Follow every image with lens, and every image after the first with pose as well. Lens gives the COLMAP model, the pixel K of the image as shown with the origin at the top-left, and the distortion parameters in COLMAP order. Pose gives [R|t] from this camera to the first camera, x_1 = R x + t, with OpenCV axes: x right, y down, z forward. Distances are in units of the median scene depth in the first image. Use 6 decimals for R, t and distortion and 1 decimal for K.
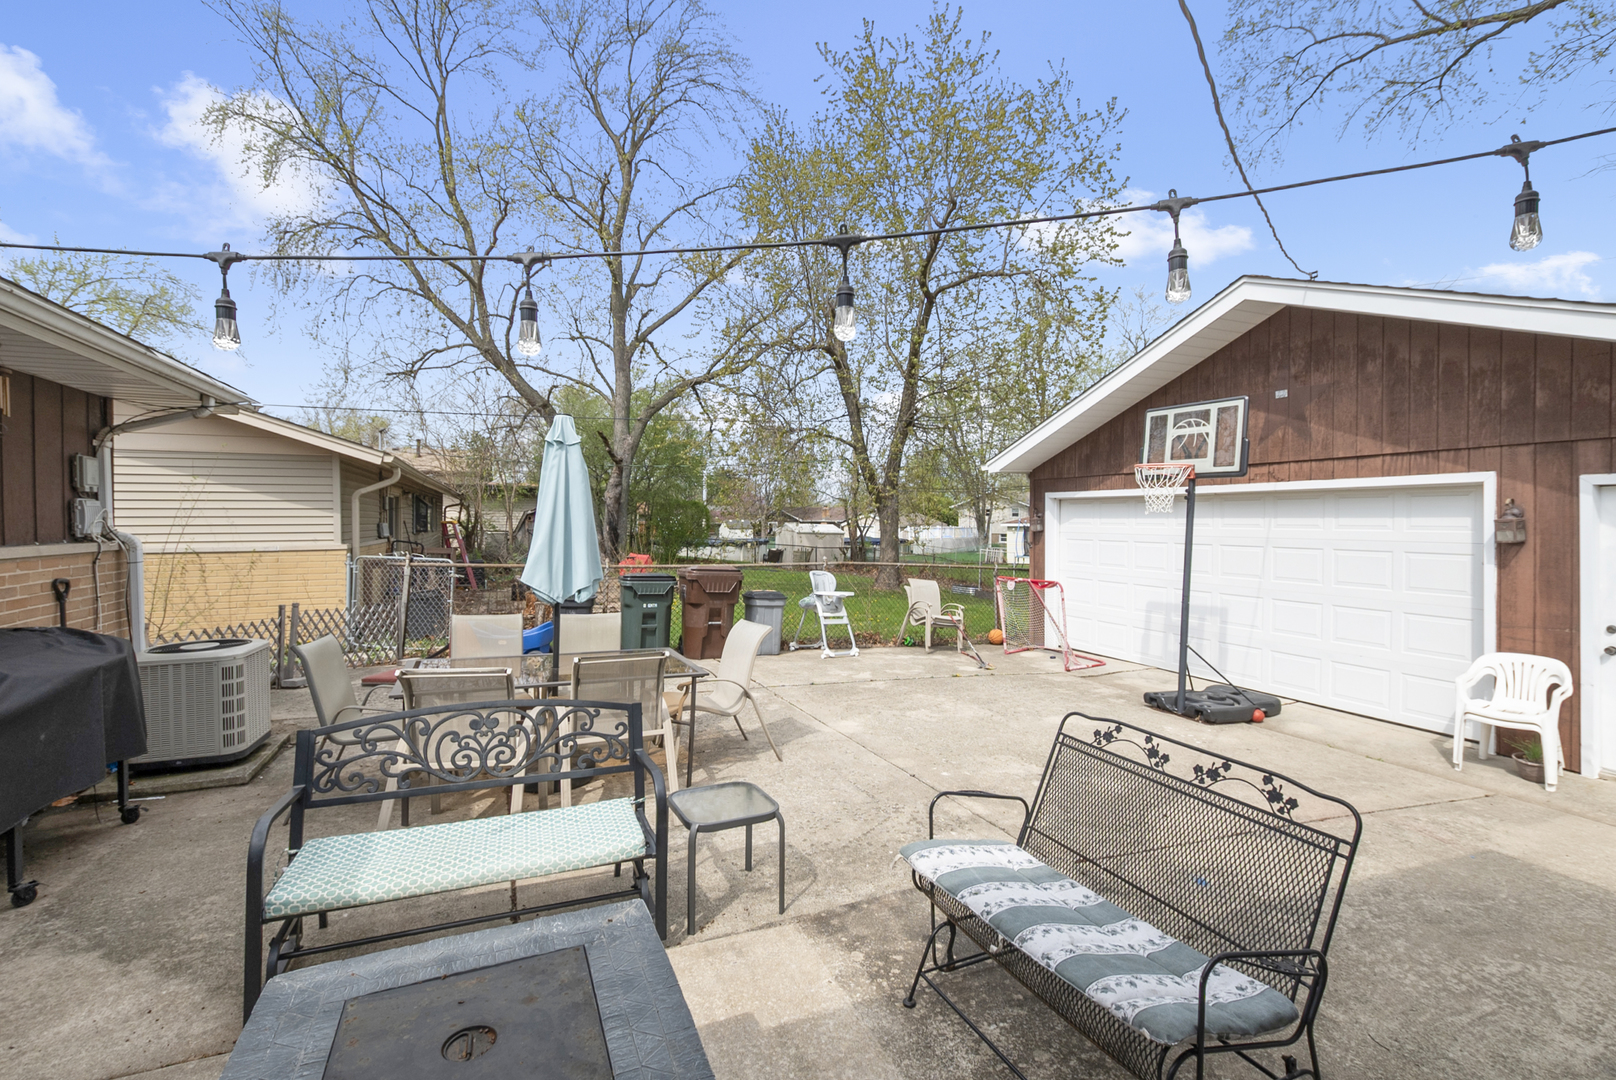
lens RADIAL K [[730.4, 0, 807.0], [0, 730.4, 529.1], [0, 0, 1]] dist [0.007622, -0.003527]
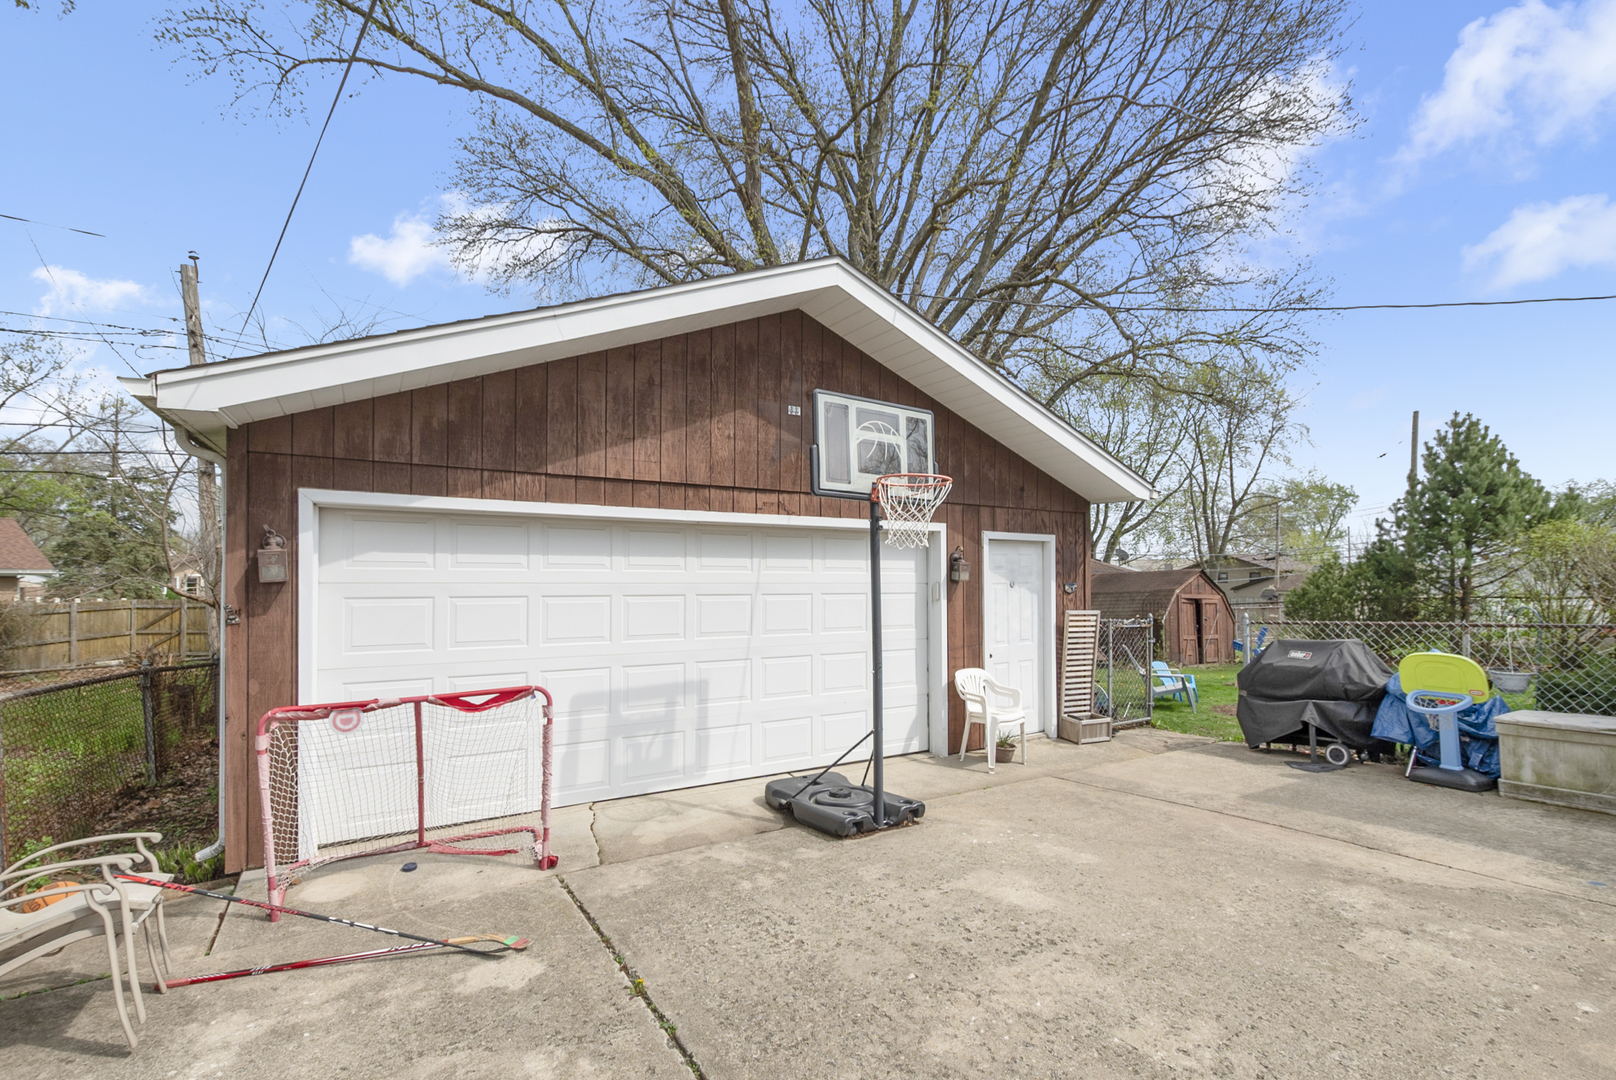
lens RADIAL K [[730.4, 0, 801.5], [0, 730.4, 571.1], [0, 0, 1]] dist [0.007622, -0.003527]
pose [[-0.140917, 0.006023, 0.990003, -0.187846], [0.010024, 0.999939, -0.004657, 0.003249], [-0.989971, 0.009268, -0.140969, 1.160898]]
